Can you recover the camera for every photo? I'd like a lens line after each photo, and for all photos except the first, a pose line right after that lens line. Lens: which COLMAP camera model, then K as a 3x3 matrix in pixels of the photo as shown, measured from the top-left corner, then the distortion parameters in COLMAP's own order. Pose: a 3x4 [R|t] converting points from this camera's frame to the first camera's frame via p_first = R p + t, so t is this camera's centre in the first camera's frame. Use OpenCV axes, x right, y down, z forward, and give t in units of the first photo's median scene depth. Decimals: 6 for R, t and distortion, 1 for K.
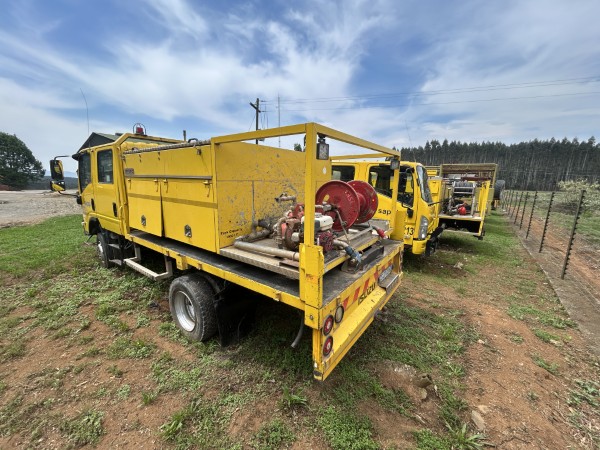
lens RADIAL K [[241.6, 0, 301.1], [0, 241.6, 224.1], [0, 0, 1]] dist [0.002547, -0.001276]
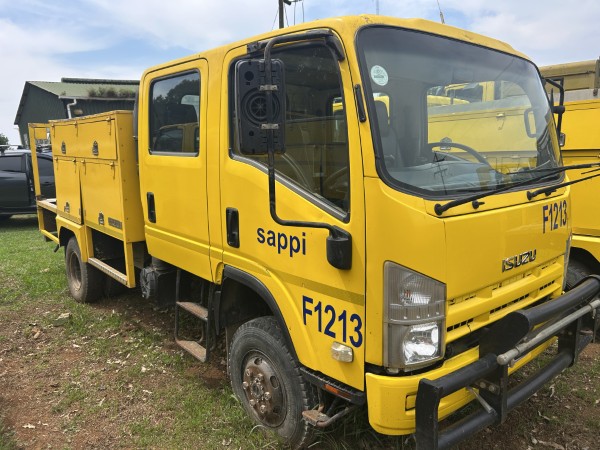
lens RADIAL K [[453.0, 0, 297.0], [0, 453.0, 227.2], [0, 0, 1]] dist [0.036834, -0.041737]
pose [[0.957229, -0.013855, -0.288998, 0.527746], [0.015169, 0.999882, 0.002309, -0.065567], [0.288932, -0.006594, 0.957327, 0.590823]]
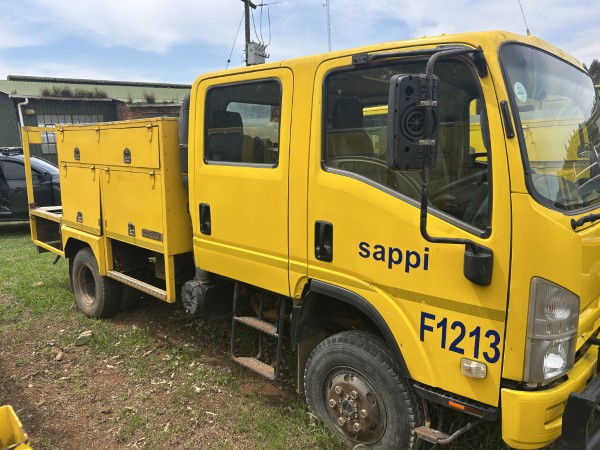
lens RADIAL K [[453.0, 0, 296.7], [0, 453.0, 224.2], [0, 0, 1]] dist [0.036834, -0.041737]
pose [[0.982283, -0.027156, -0.185426, 0.363927], [0.026170, 0.999627, -0.007758, -0.081808], [0.185567, 0.002768, 0.982628, 0.562967]]
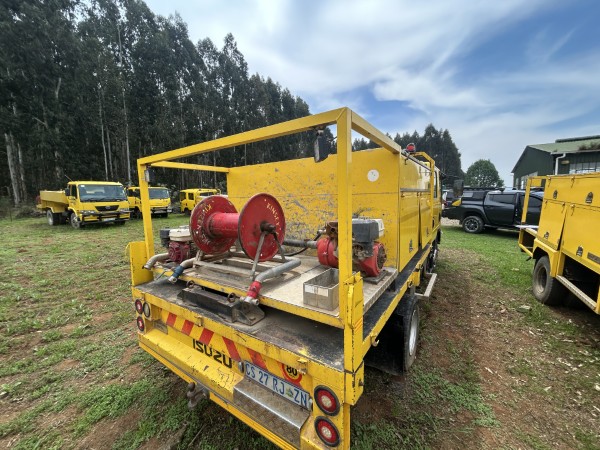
lens RADIAL K [[241.6, 0, 301.5], [0, 241.6, 224.9], [0, 0, 1]] dist [0.002547, -0.001276]
pose [[0.039951, 0.100686, -0.994116, 0.481453], [-0.159271, 0.982831, 0.093143, -0.096011], [0.986426, 0.154613, 0.055301, 0.590746]]
